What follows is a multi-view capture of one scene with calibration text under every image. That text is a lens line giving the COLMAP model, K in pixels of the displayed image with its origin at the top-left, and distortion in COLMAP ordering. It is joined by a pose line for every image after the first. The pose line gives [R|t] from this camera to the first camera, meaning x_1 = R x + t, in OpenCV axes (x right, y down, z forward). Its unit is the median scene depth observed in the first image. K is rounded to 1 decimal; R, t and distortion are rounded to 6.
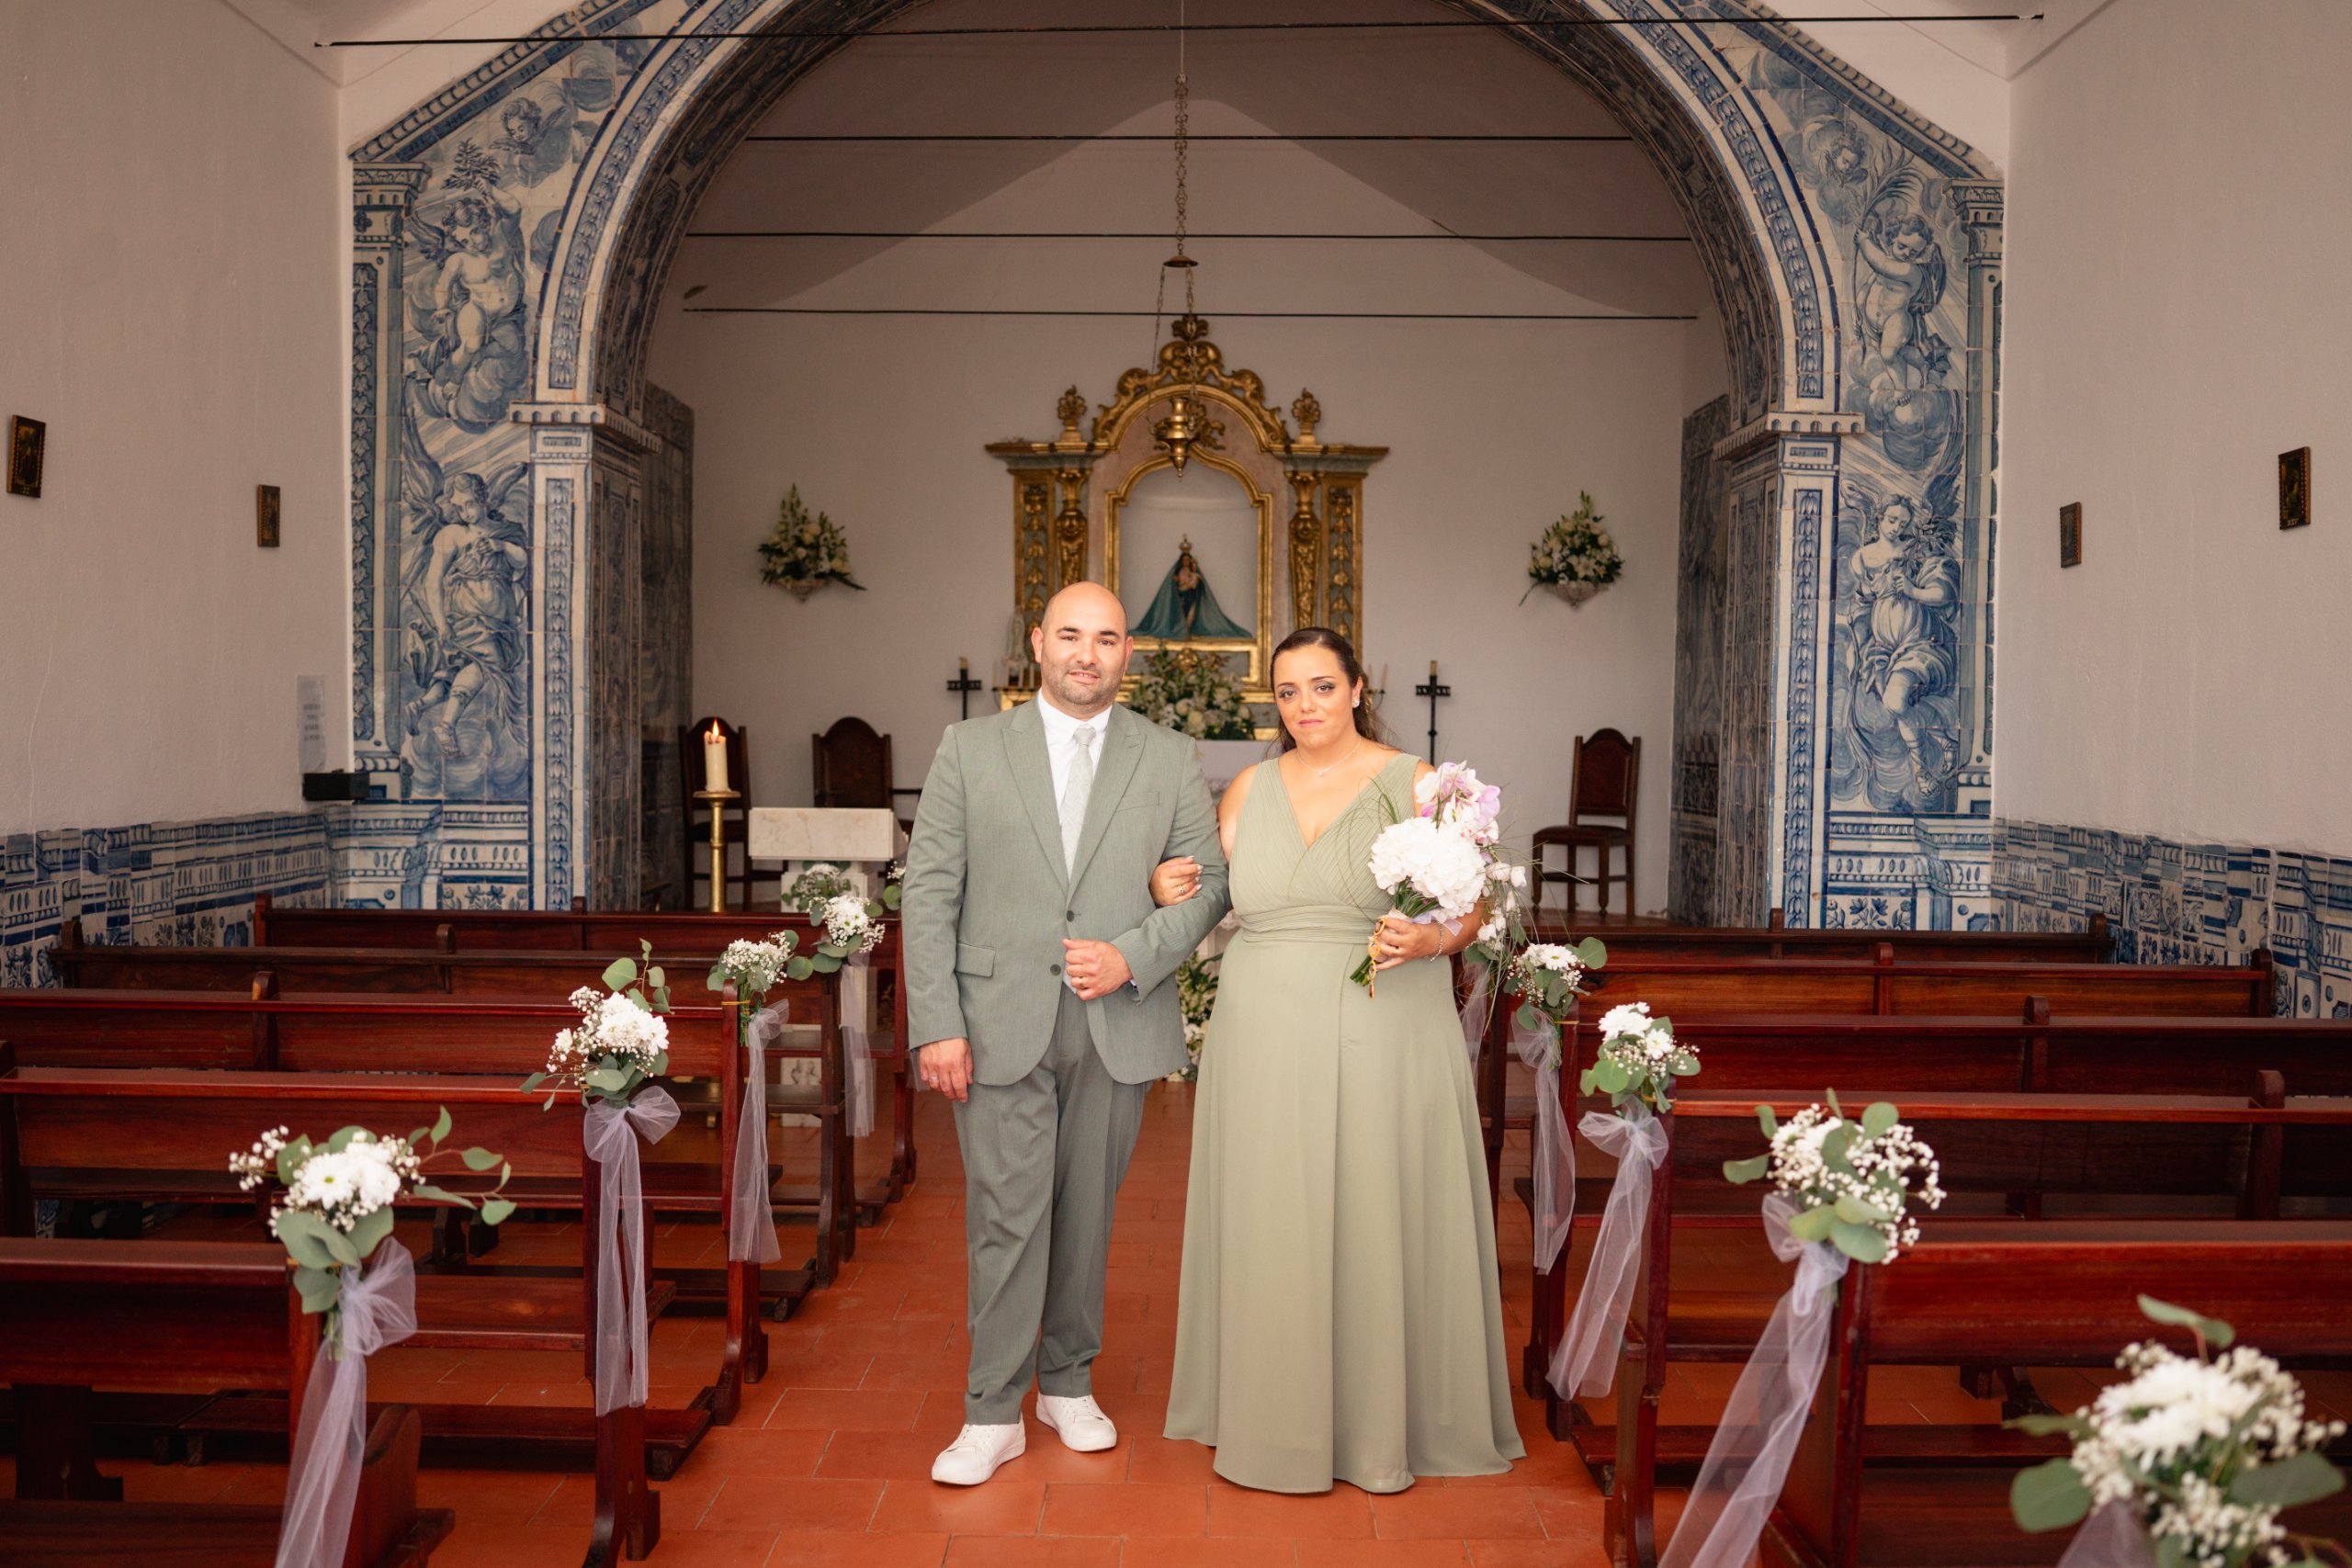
lens RADIAL K [[2884.9, 0, 1176.9], [0, 2884.9, 788.1], [0, 0, 1]] dist [-0.067740, 0.000000]
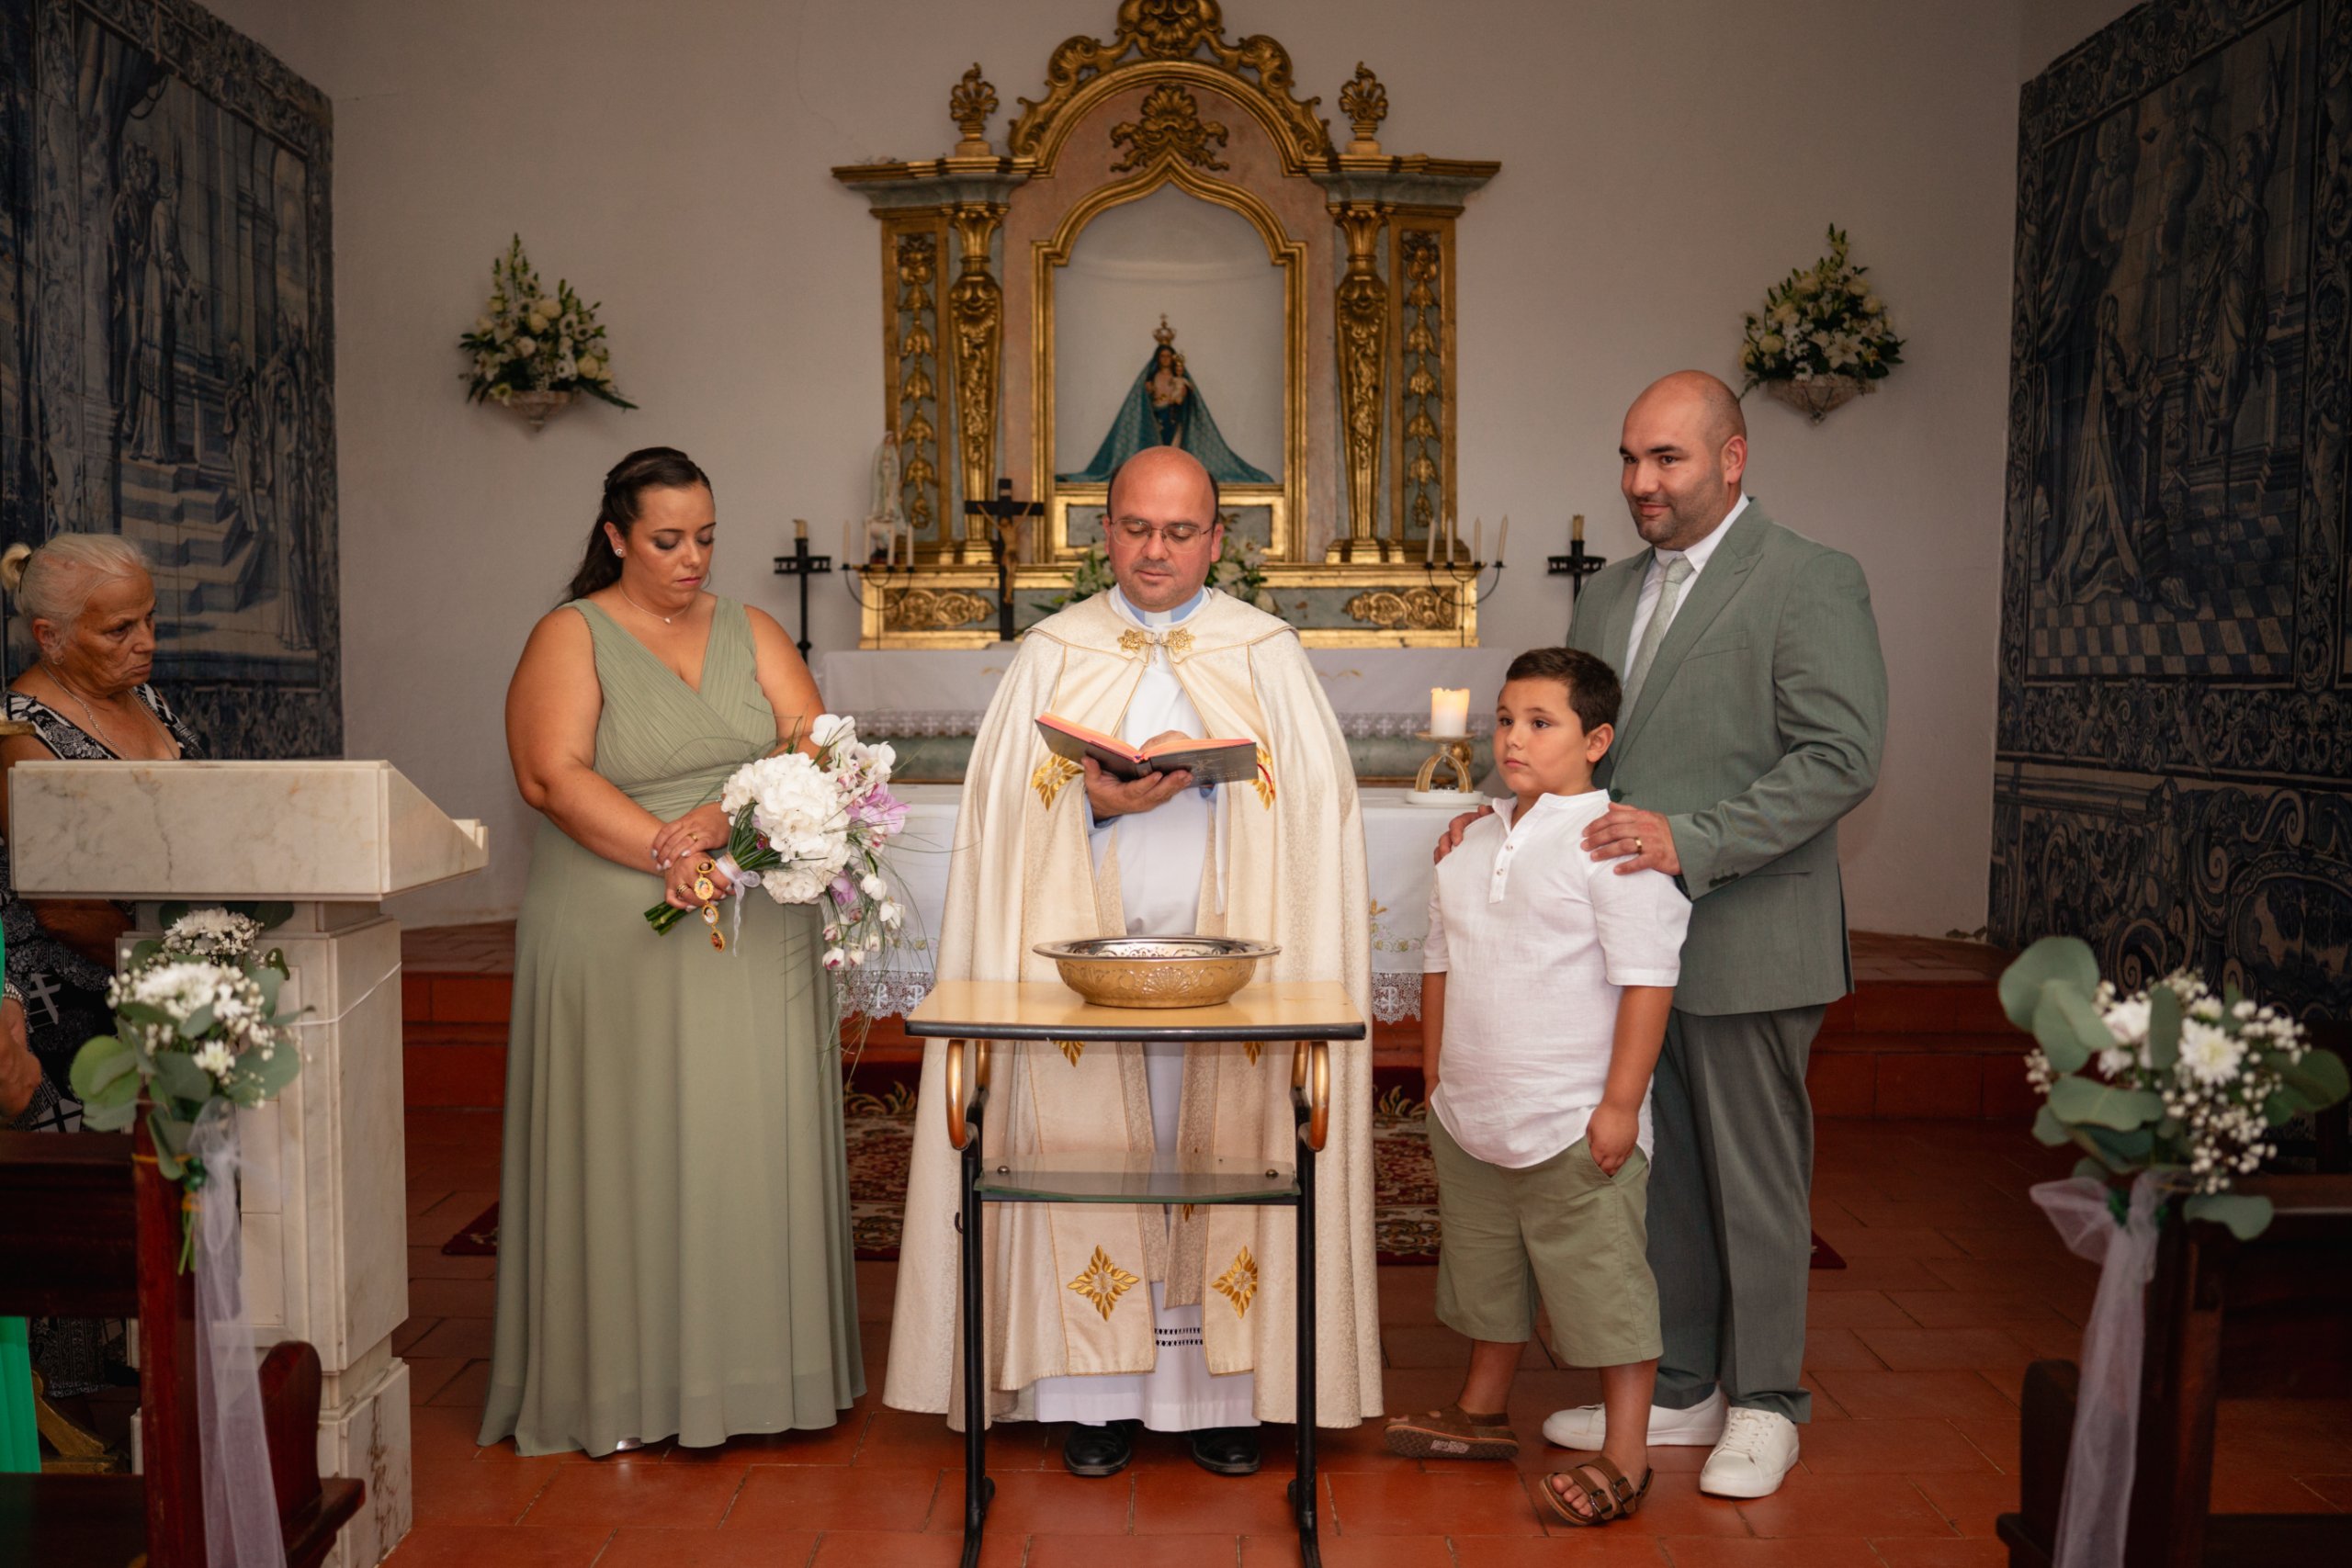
lens RADIAL K [[2884.9, 0, 1173.5], [0, 2884.9, 789.8], [0, 0, 1]] dist [-0.067740, 0.000000]
pose [[0.999937, -0.008794, 0.006989, -0.000156], [0.008698, 0.999869, 0.013650, 0.004468], [-0.007109, -0.013588, 0.999882, 0.433608]]
